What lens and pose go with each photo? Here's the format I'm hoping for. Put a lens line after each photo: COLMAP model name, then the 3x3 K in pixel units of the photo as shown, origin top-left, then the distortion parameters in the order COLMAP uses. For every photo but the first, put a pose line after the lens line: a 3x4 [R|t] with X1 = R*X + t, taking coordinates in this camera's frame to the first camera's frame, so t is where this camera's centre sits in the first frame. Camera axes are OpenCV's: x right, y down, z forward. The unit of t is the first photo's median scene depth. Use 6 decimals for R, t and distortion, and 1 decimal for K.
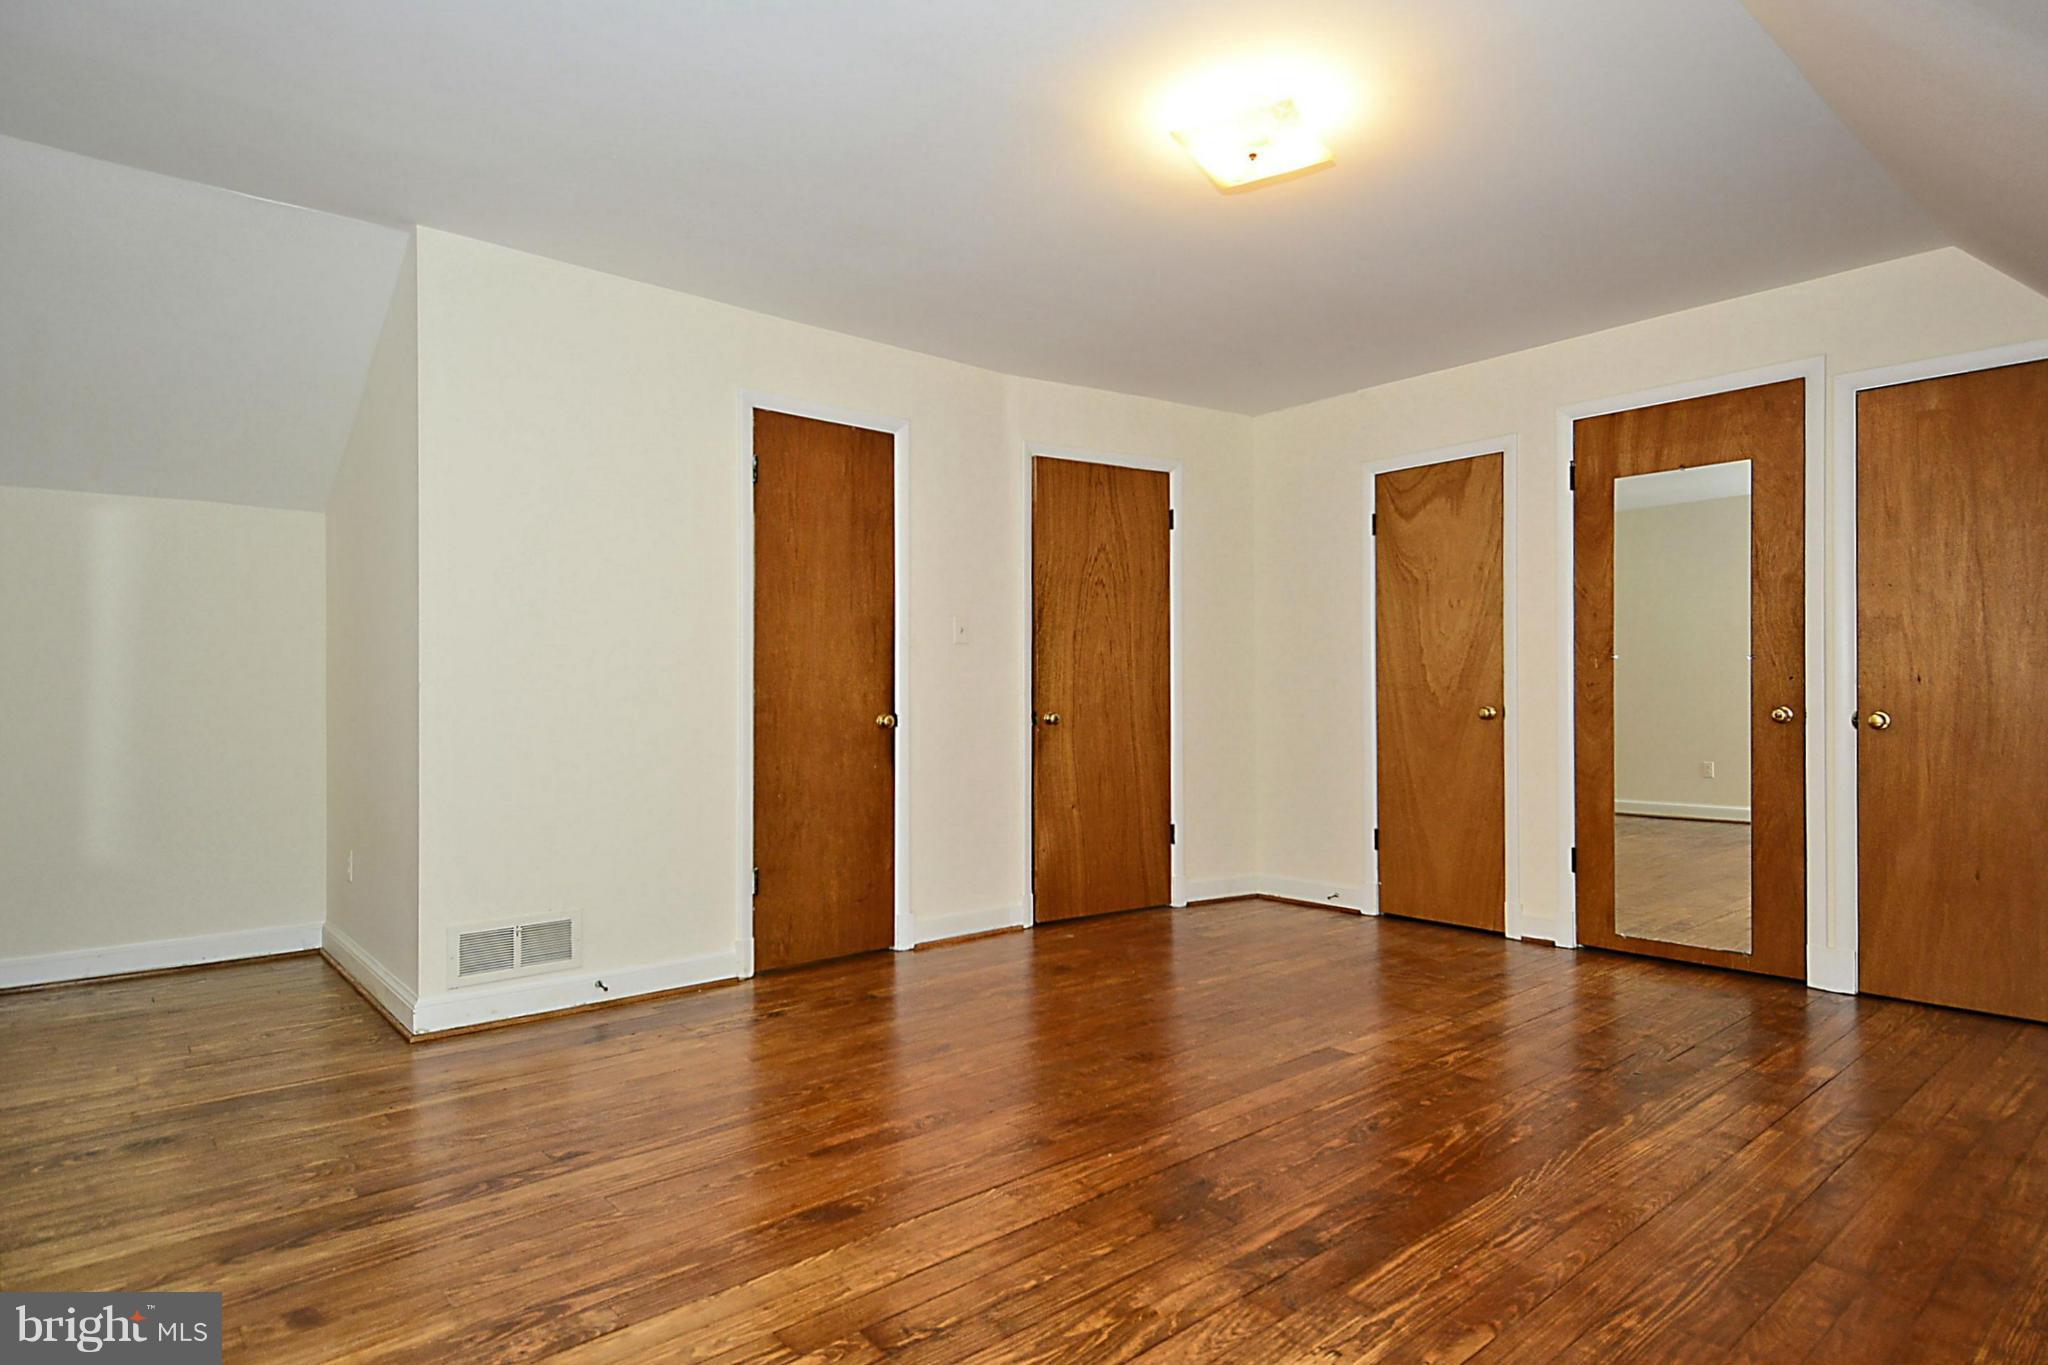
lens RADIAL K [[1115.2, 0, 1080.5], [0, 1115.2, 670.1], [0, 0, 1]] dist [0.031084, -0.005220]
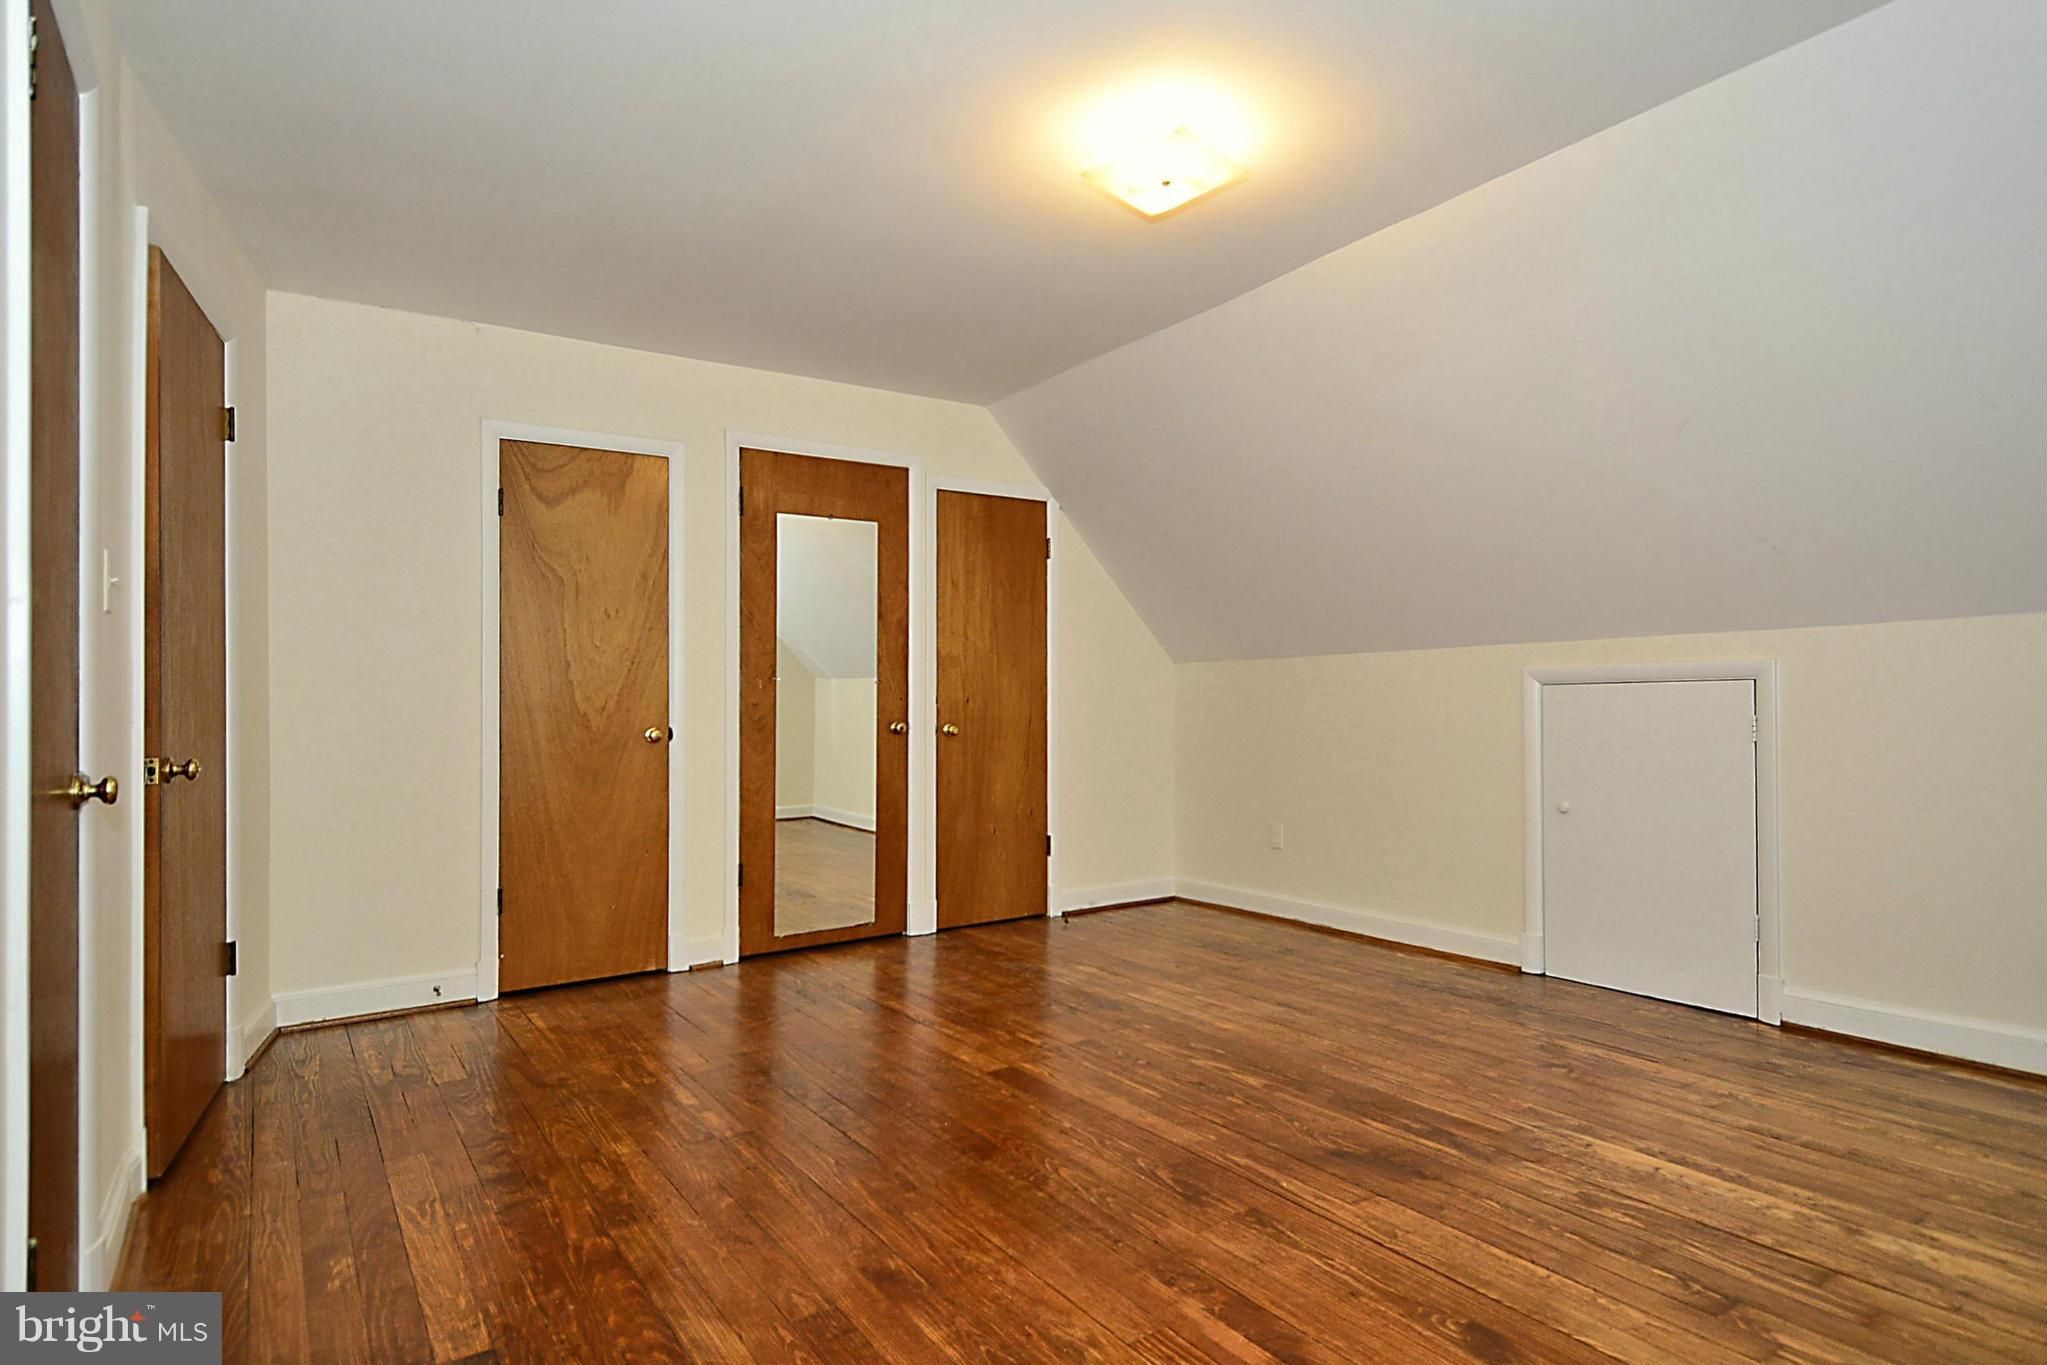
lens RADIAL K [[1114.6, 0, 1020.5], [0, 1114.6, 698.9], [0, 0, 1]] dist [0.031084, -0.005220]
pose [[0.147369, 0.005994, 0.989063, -0.561918], [-0.010388, 0.999936, -0.004512, 0.010167], [-0.989027, -0.009609, 0.147421, 0.626427]]
